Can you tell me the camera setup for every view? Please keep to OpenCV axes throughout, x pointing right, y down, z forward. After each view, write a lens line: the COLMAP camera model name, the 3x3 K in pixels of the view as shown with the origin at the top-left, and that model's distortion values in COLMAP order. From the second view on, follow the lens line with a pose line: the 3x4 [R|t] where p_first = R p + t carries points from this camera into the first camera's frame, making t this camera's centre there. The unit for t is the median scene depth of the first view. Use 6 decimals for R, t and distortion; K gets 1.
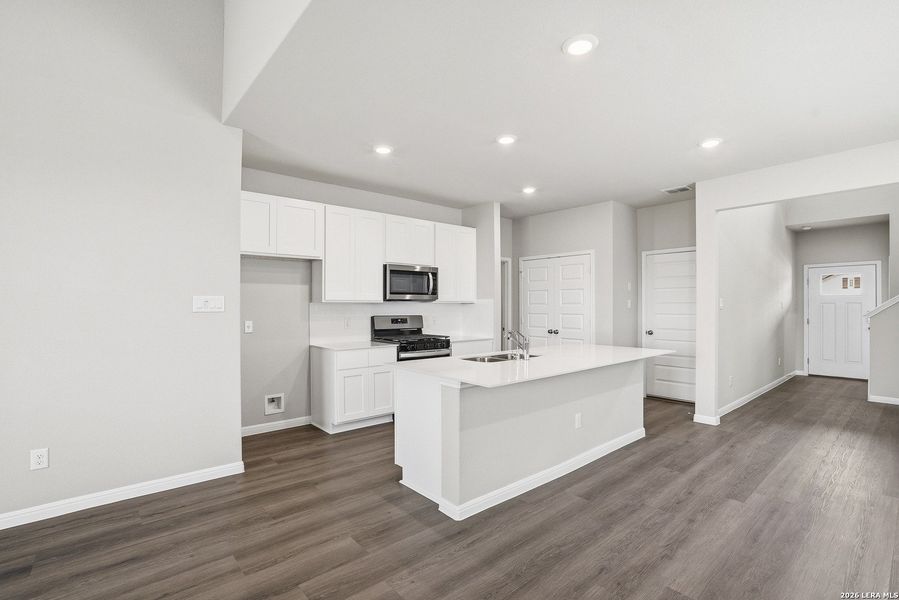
lens RADIAL K [[419.8, 0, 449.6], [0, 419.8, 303.8], [0, 0, 1]] dist [-0.055064, 0.026531]
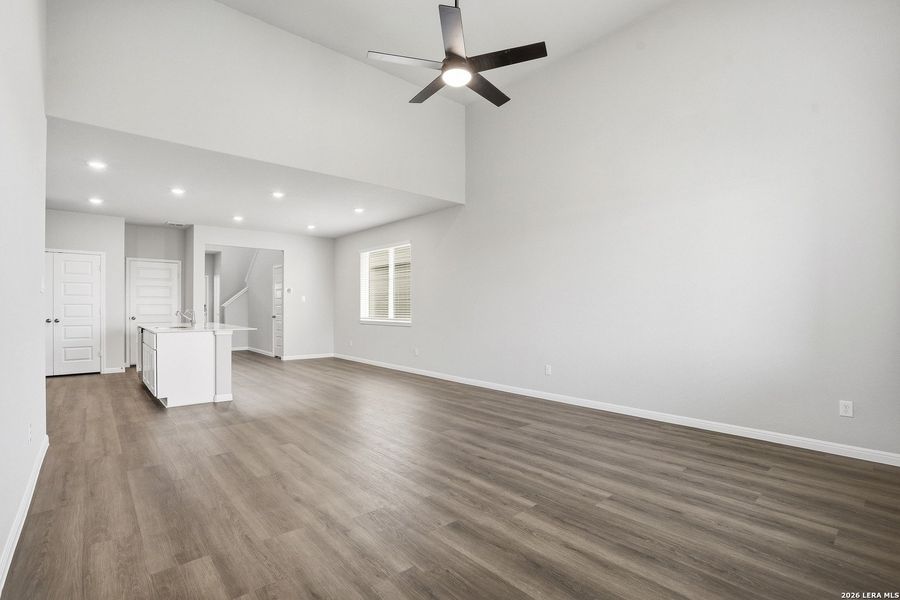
lens RADIAL K [[420.3, 0, 450.1], [0, 420.3, 303.8], [0, 0, 1]] dist [-0.055064, 0.026531]
pose [[-0.016807, 0.008257, 0.999825, -1.138970], [-0.005215, 0.999952, -0.008346, 0.036459], [-0.999845, -0.005354, -0.016763, -0.012606]]
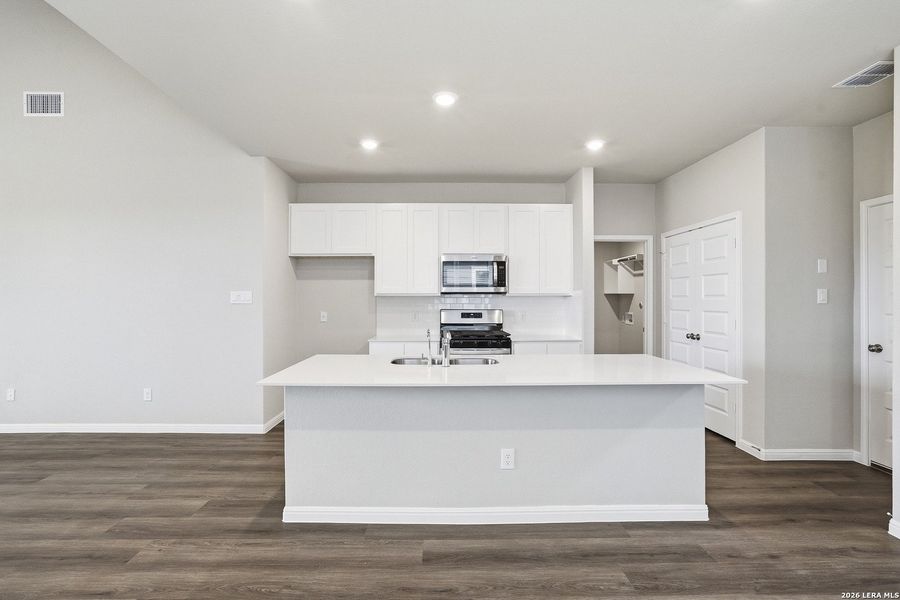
lens RADIAL K [[426.7, 0, 441.1], [0, 426.7, 297.3], [0, 0, 1]] dist [-0.046503, 0.026855]
pose [[0.762412, -0.002100, -0.647088, 0.526840], [0.002417, 0.999997, -0.000398, 0.001218], [0.647087, -0.001261, 0.762415, 0.276864]]
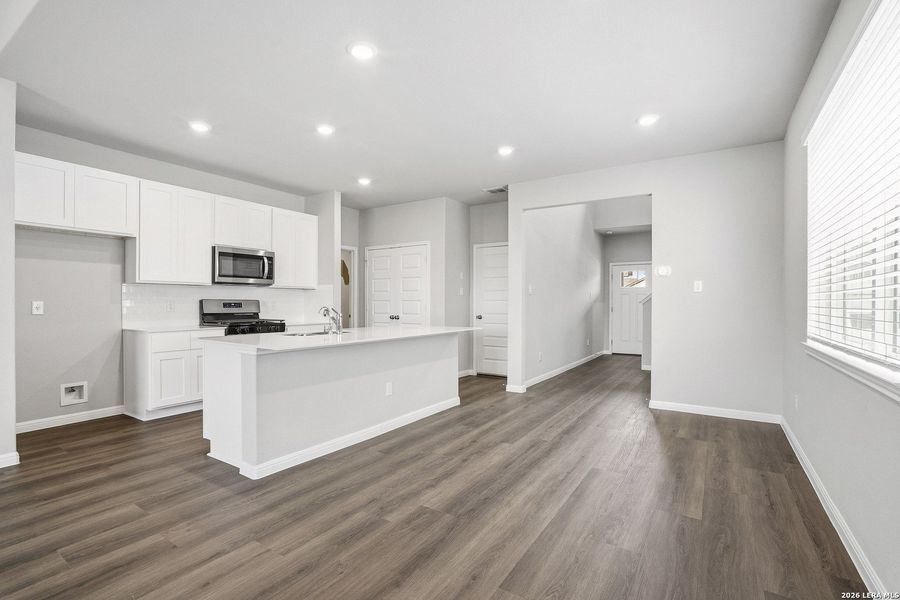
lens RADIAL K [[420.3, 0, 450.1], [0, 420.3, 303.8], [0, 0, 1]] dist [-0.055064, 0.026531]
pose [[0.959241, 0.002780, 0.282575, 0.112277], [-0.004418, 0.999977, 0.005160, 0.036362], [-0.282555, -0.006198, 0.959231, -0.087491]]
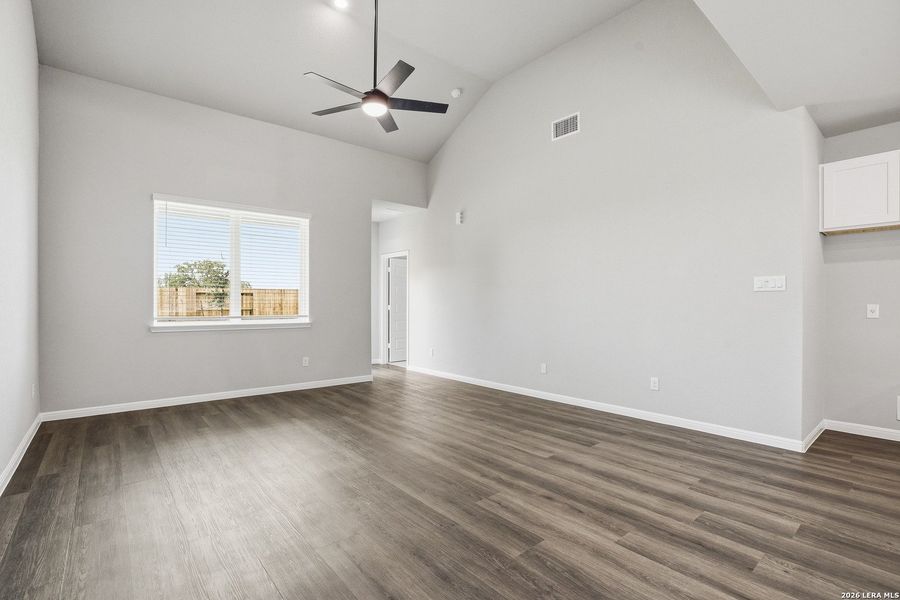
lens RADIAL K [[420.0, 0, 444.3], [0, 420.0, 304.2], [0, 0, 1]] dist [-0.054717, 0.018553]
pose [[-0.018089, 0.000299, -0.999836, 0.355128], [0.001806, 0.999998, 0.000266, 0.037252], [0.999835, -0.001801, -0.018090, 0.115448]]
